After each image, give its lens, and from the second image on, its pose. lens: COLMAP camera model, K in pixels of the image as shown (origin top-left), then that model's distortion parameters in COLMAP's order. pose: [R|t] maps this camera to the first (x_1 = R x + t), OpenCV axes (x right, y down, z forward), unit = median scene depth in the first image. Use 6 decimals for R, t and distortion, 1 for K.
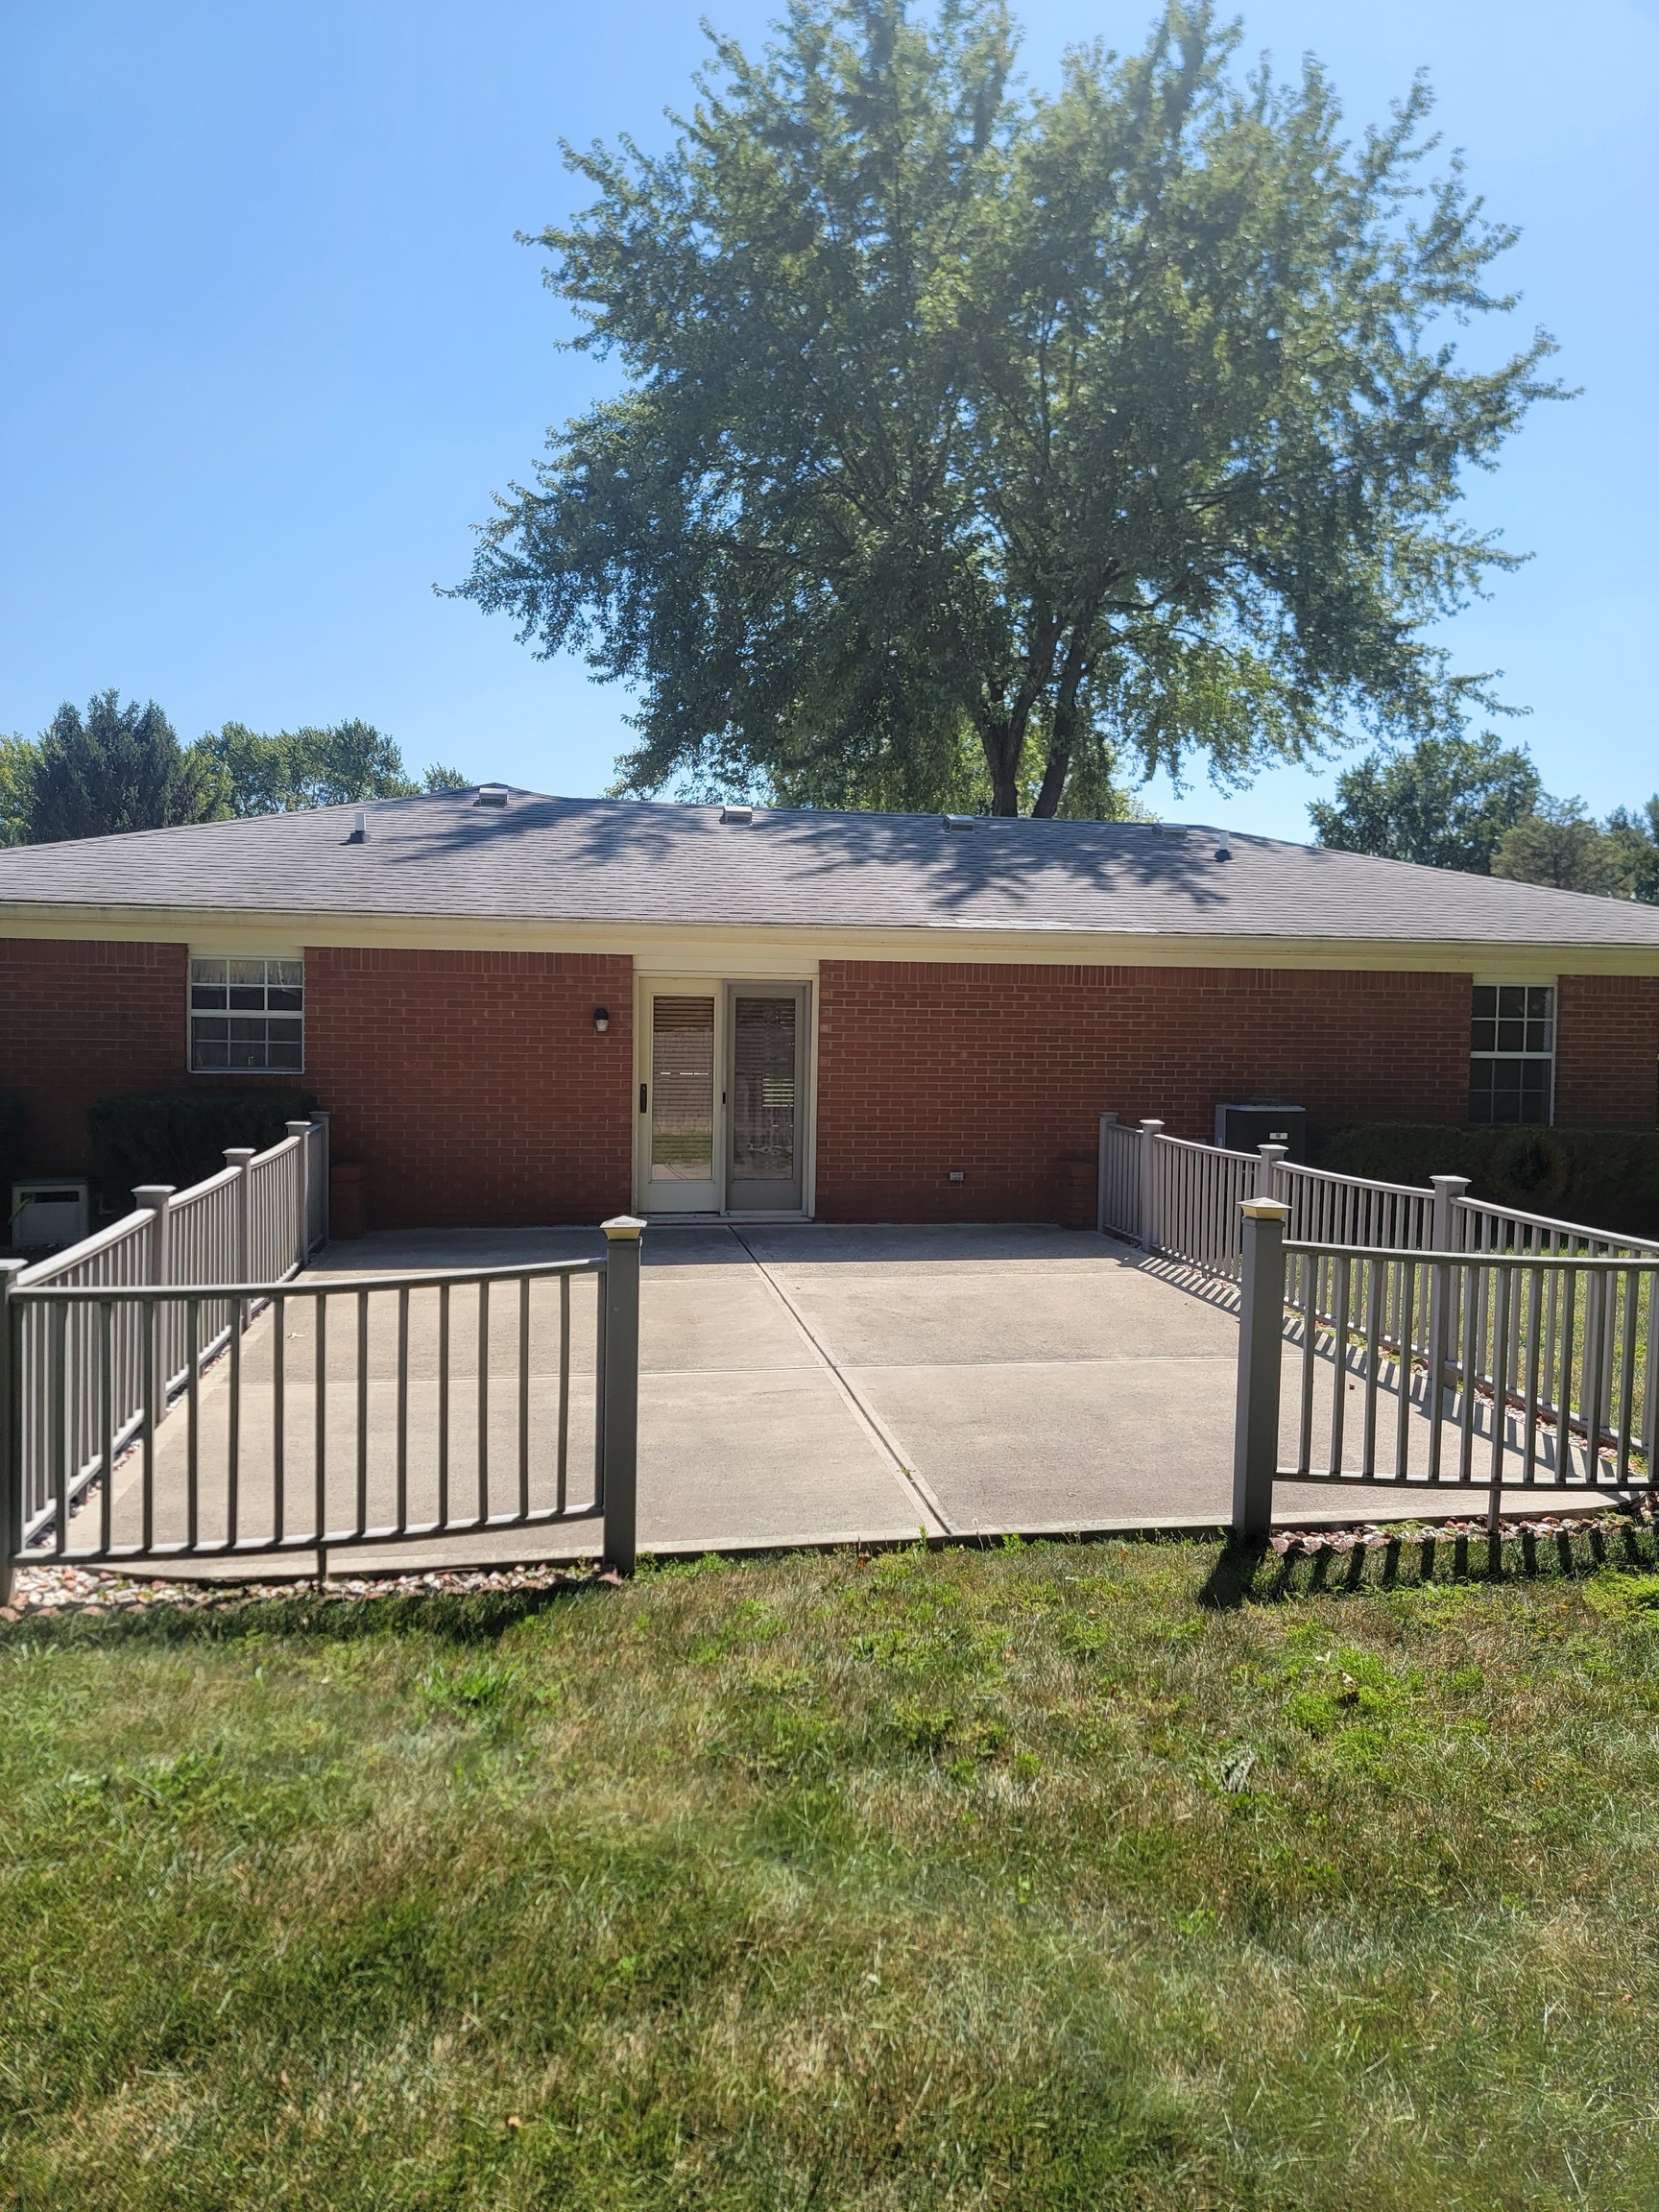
lens RADIAL K [[1534.0, 0, 830.9], [0, 1534.0, 1058.2], [0, 0, 1]] dist [0.025278, 0.090763]
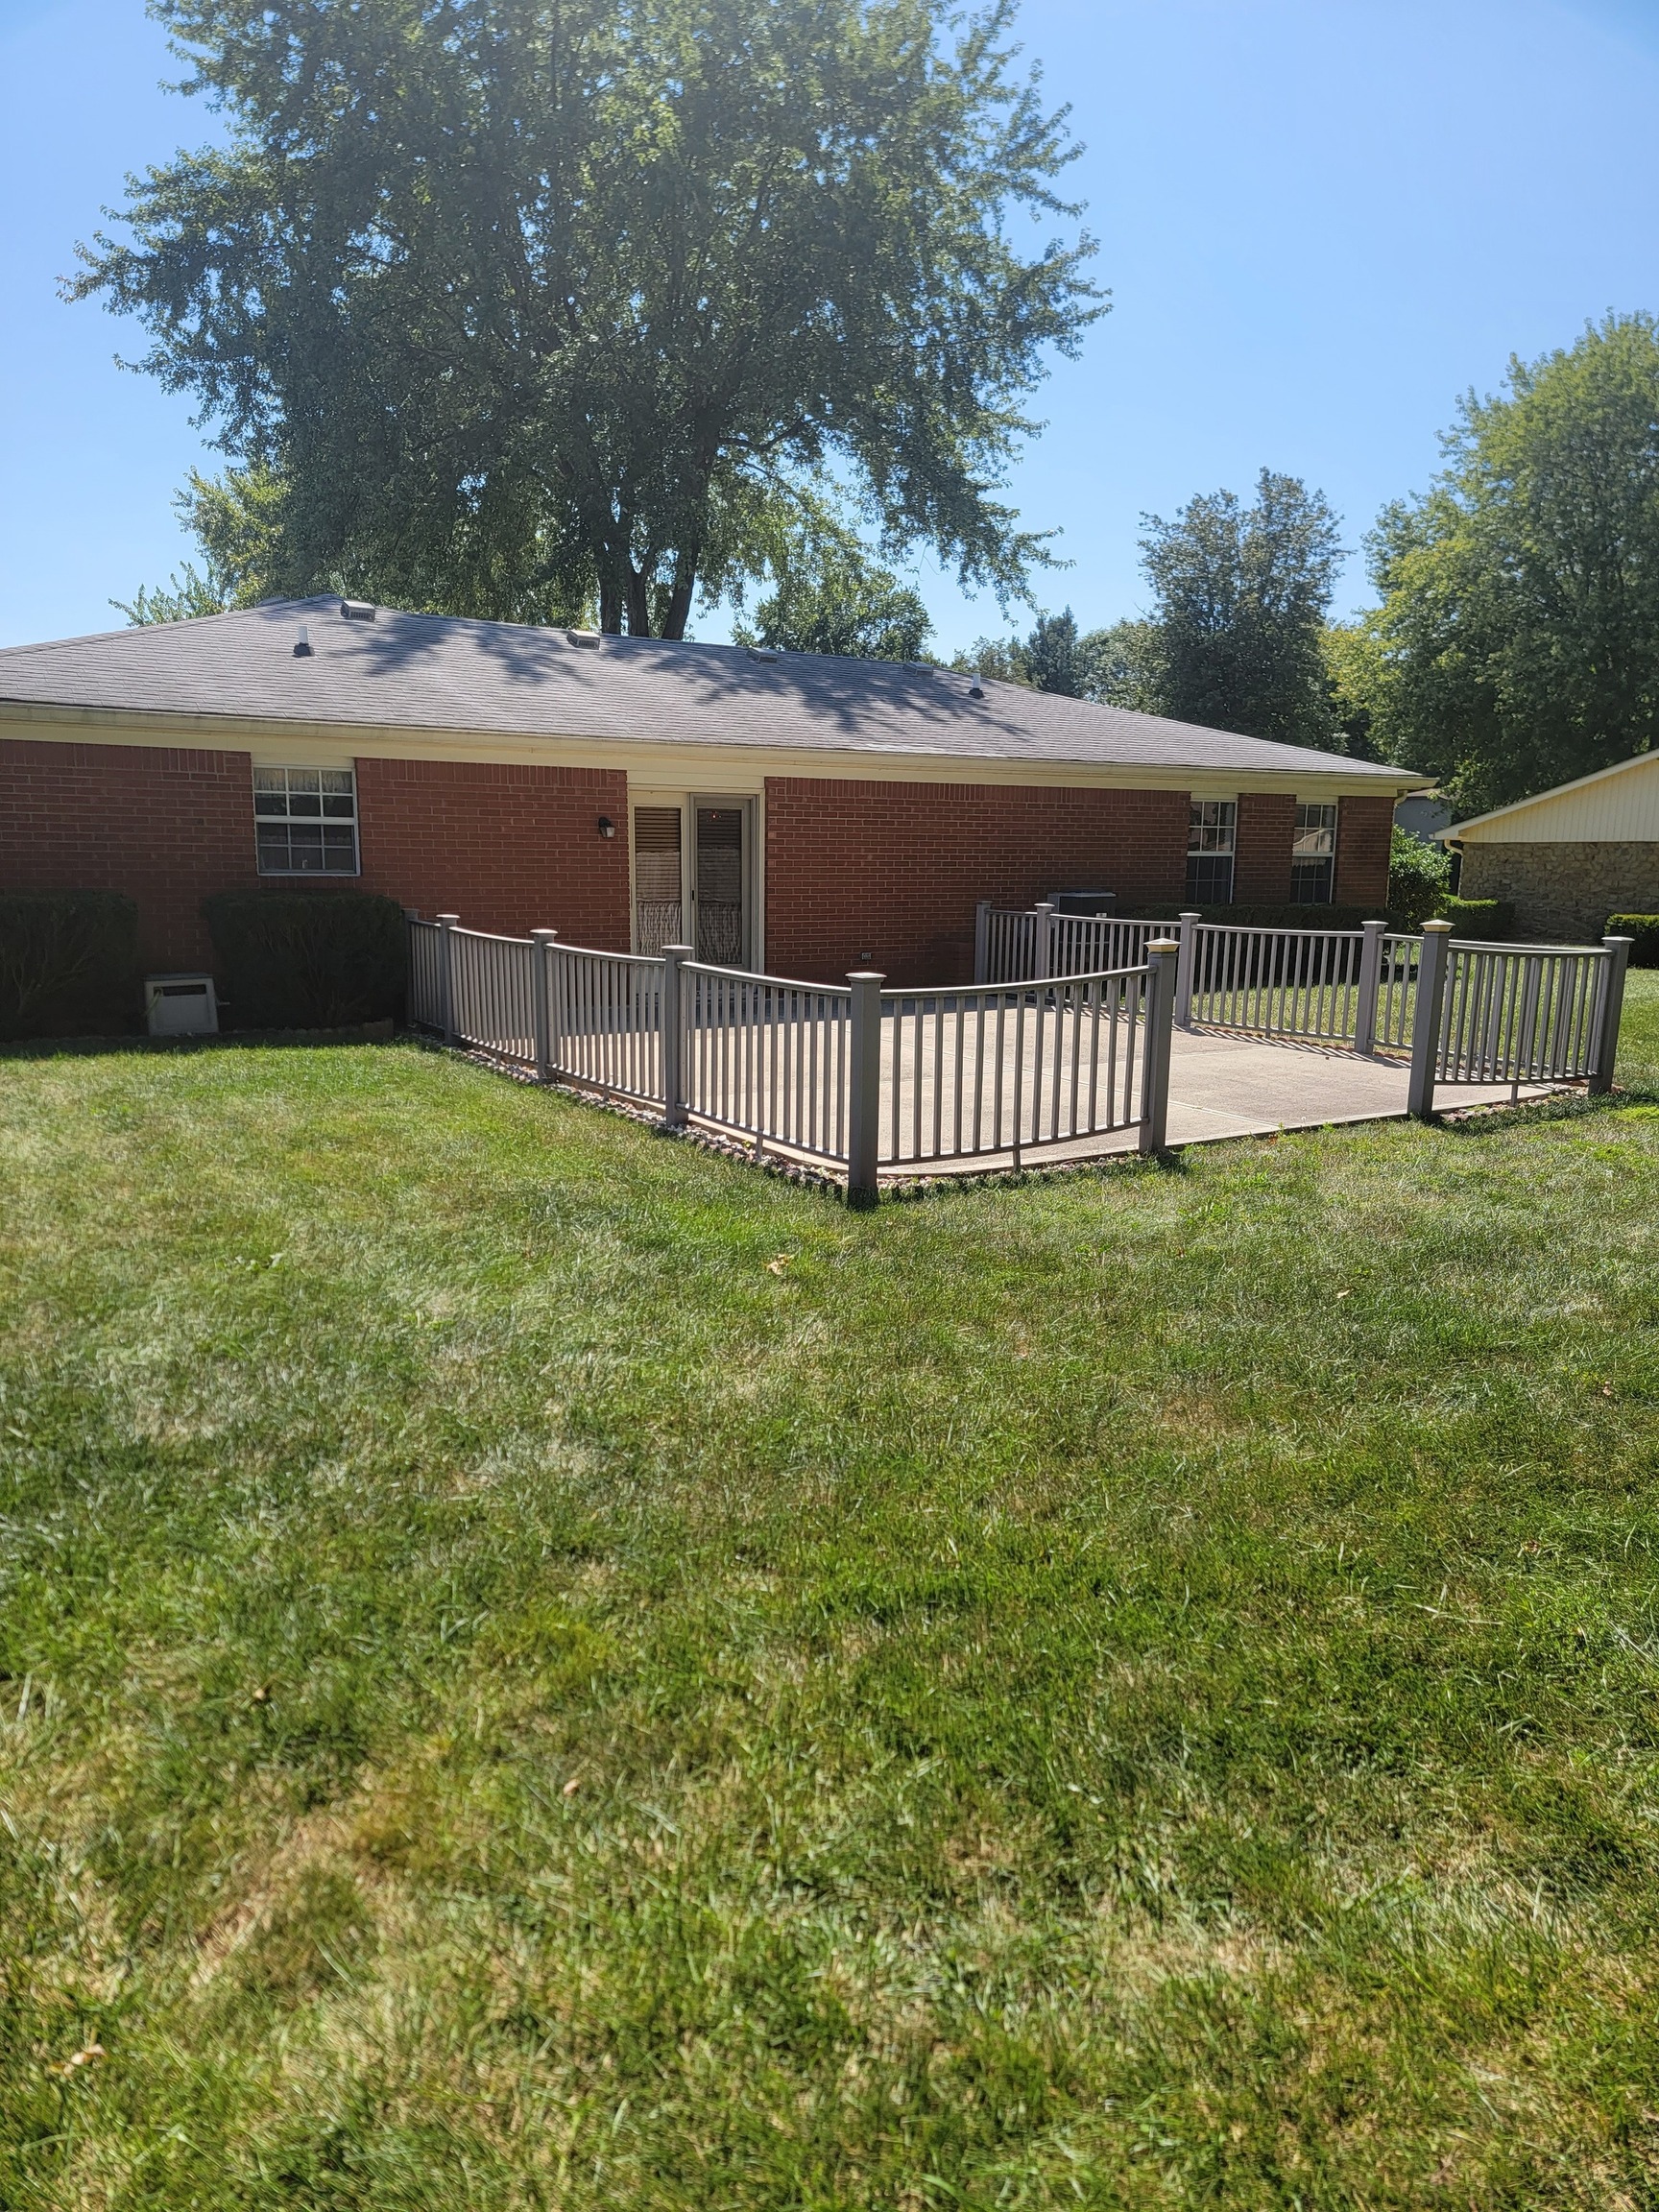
lens RADIAL K [[1512.9, 0, 803.3], [0, 1512.9, 1104.6], [0, 0, 1]] dist [0.084033, -0.077804]
pose [[0.928478, -0.067828, 0.365141, -0.394117], [0.014241, 0.988960, 0.147497, 0.013339], [-0.371114, -0.131747, 0.919194, -0.123727]]
